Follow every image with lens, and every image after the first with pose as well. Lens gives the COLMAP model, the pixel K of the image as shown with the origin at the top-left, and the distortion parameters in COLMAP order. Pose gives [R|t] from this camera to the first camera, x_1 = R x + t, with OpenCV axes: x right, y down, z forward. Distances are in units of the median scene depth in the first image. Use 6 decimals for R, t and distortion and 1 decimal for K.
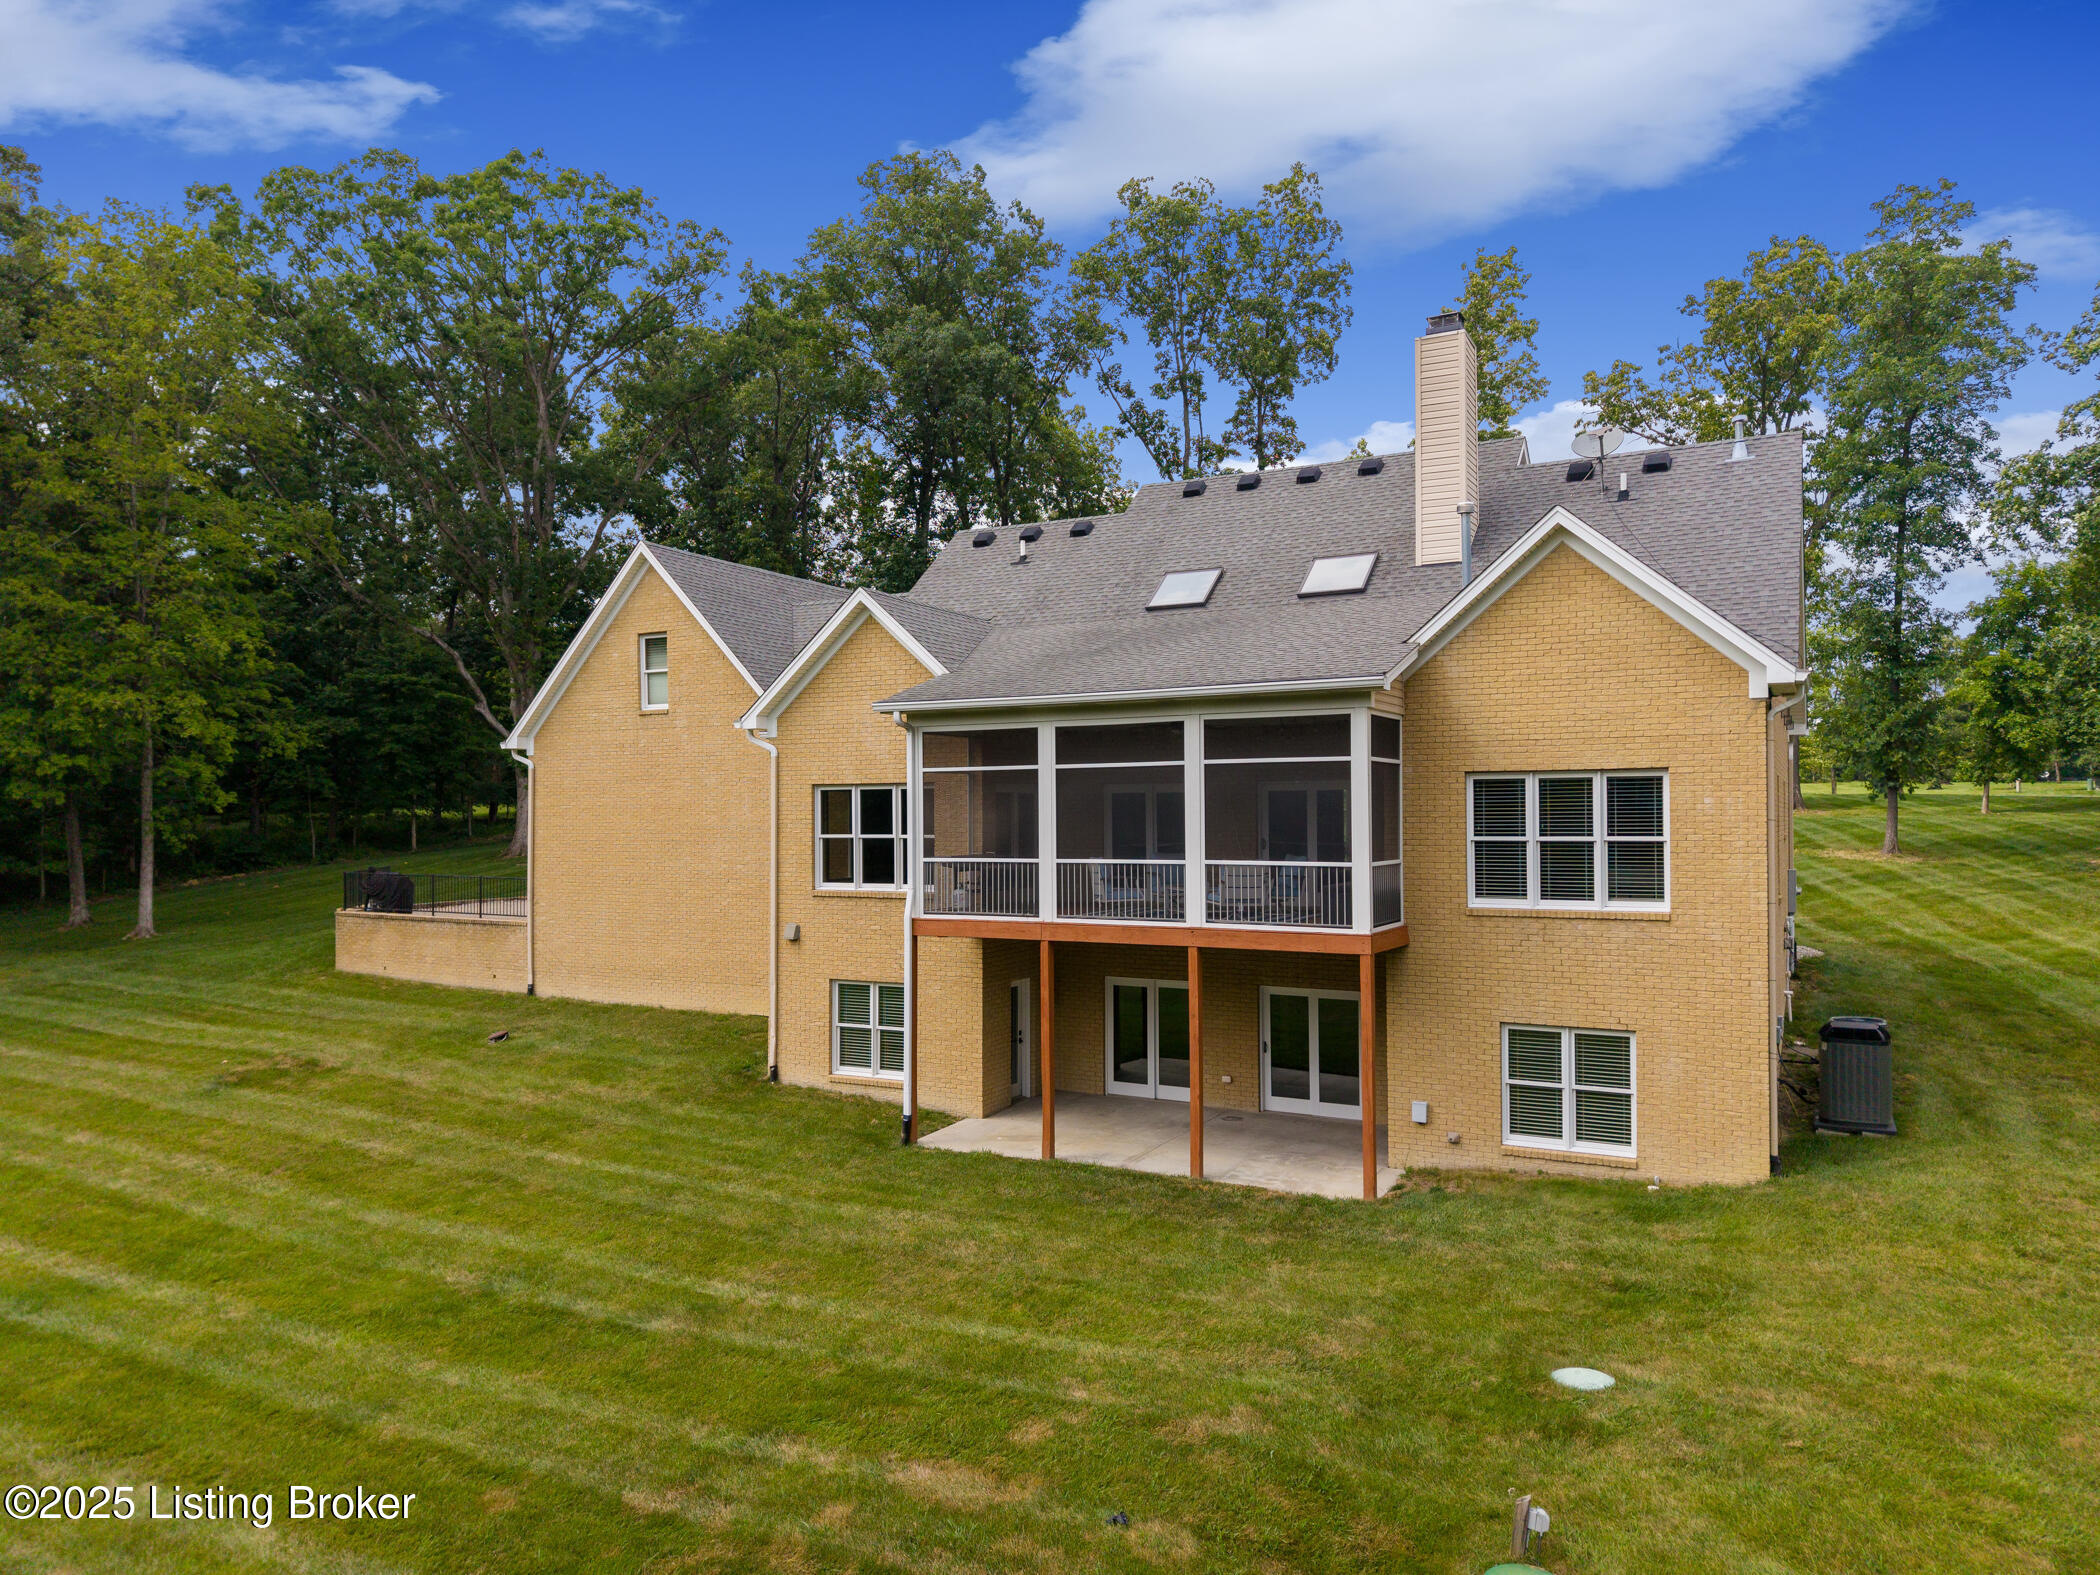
lens RADIAL K [[1460.1, 0, 1010.1], [0, 1460.1, 825.9], [0, 0, 1]] dist [0.010933, -0.004335]
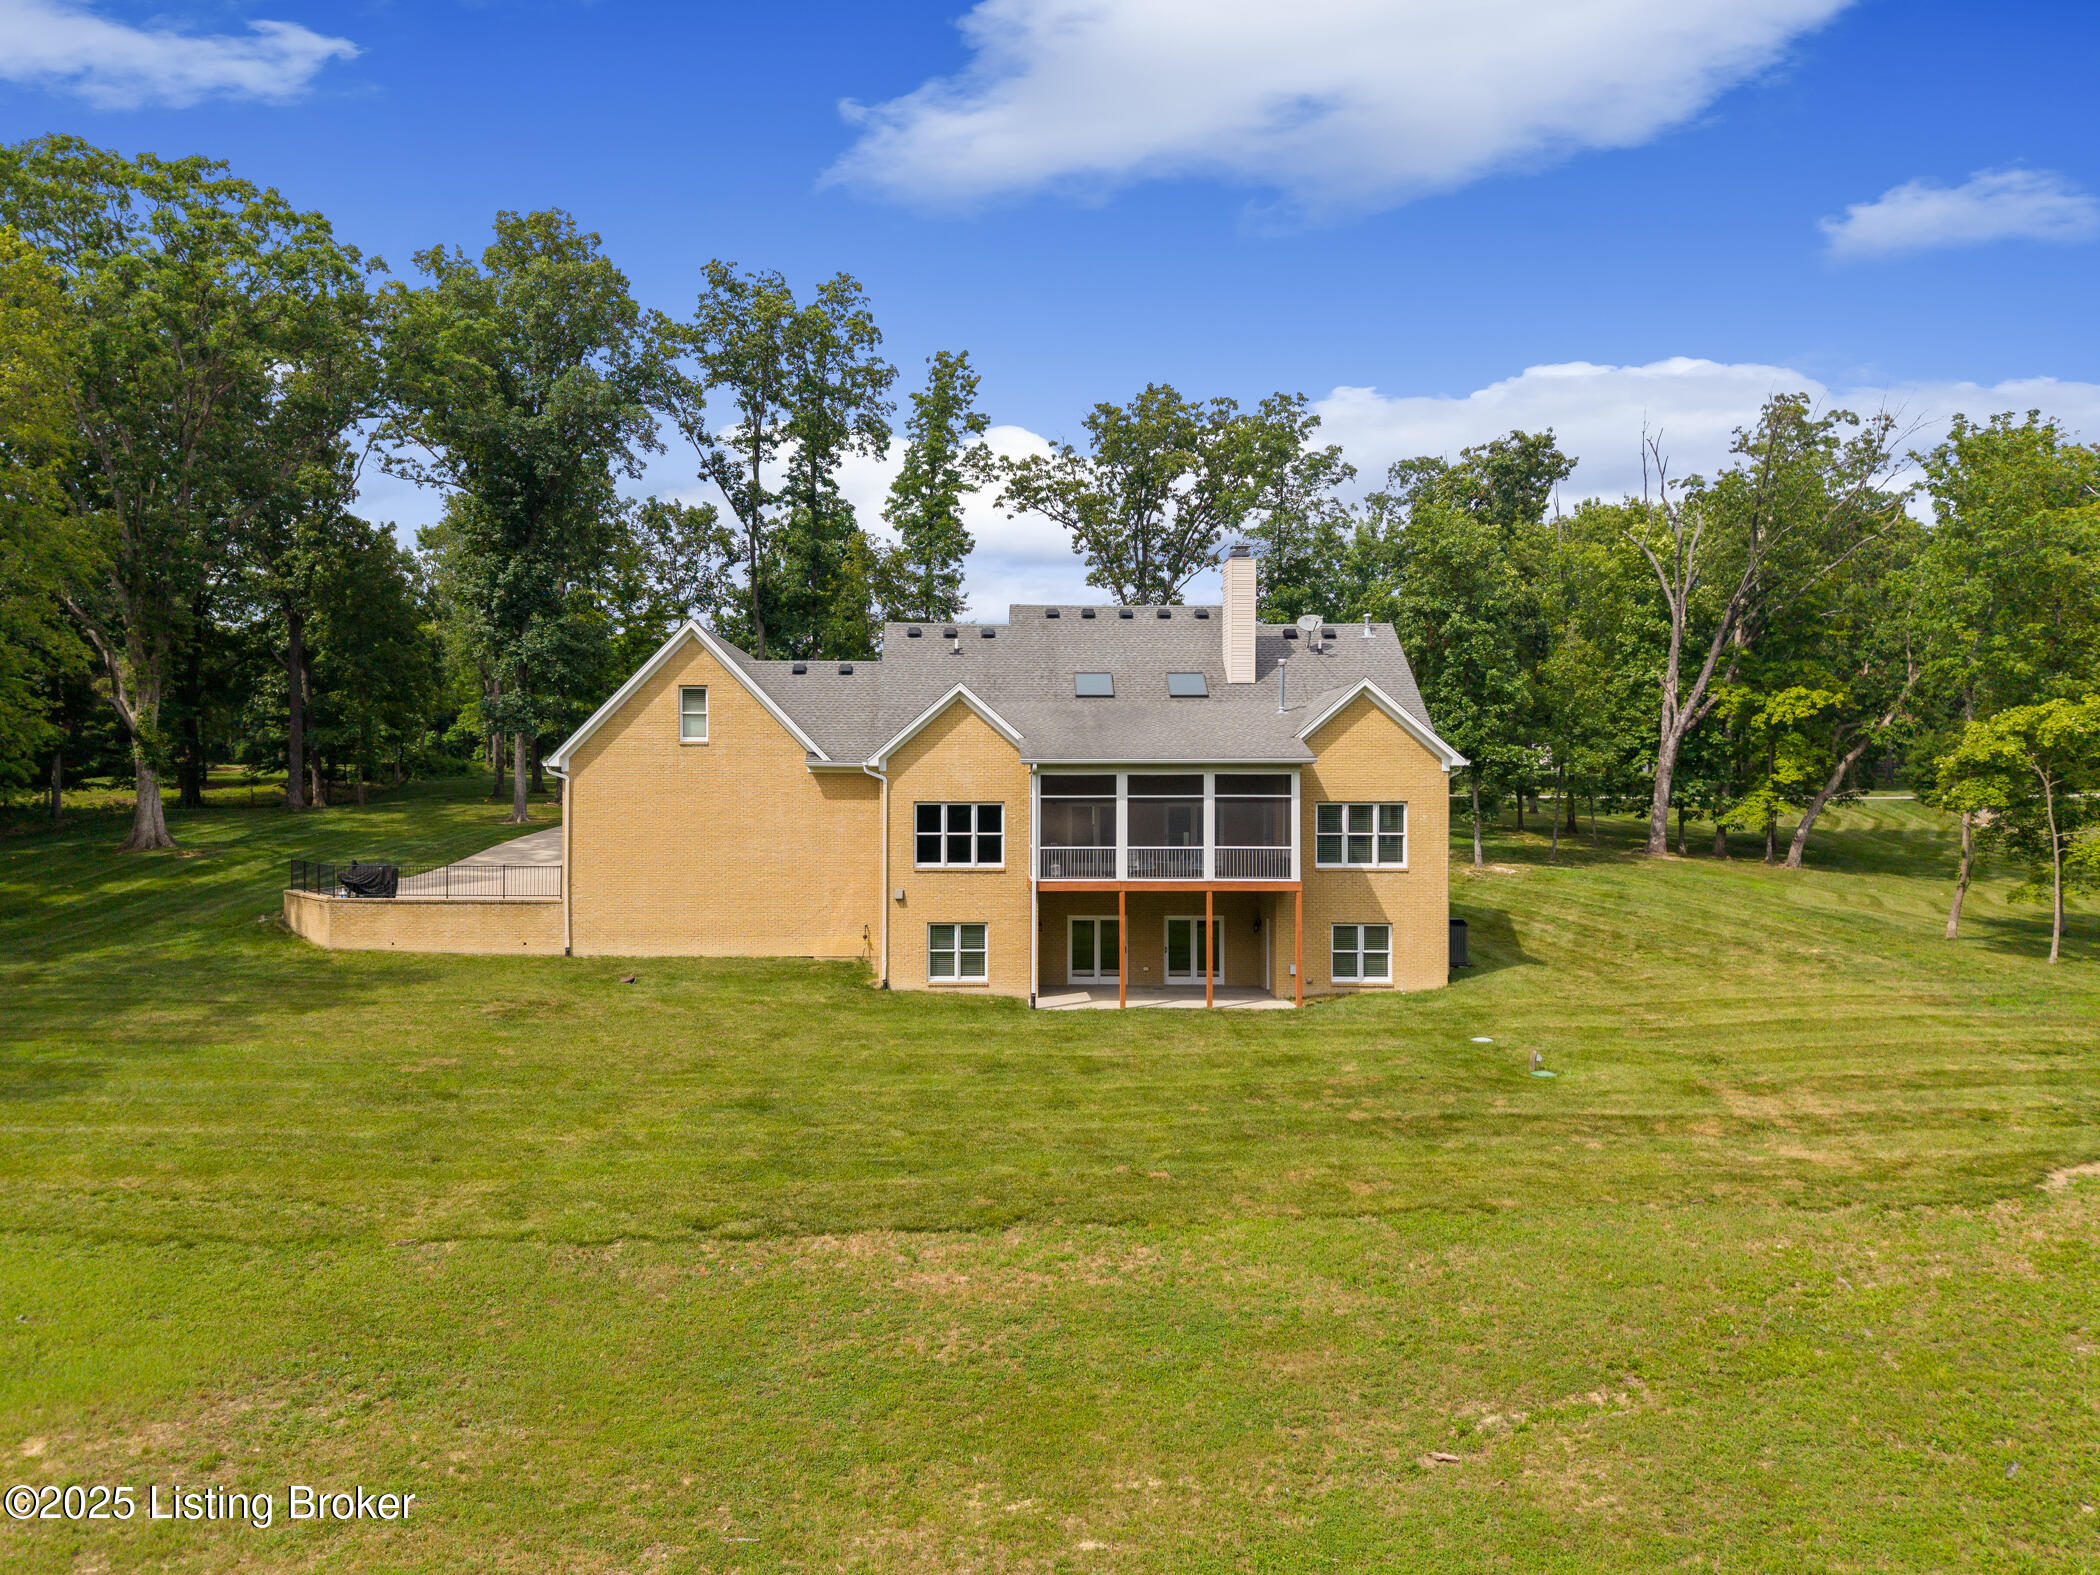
lens RADIAL K [[1441.2, 0, 1050.0], [0, 1441.2, 787.5], [0, 0, 1]] dist [0.010227, -0.000467]
pose [[0.870945, 0.002060, 0.491376, -0.809712], [0.001631, 0.999974, -0.007083, -0.034032], [-0.491378, 0.006971, 0.870919, -0.461043]]
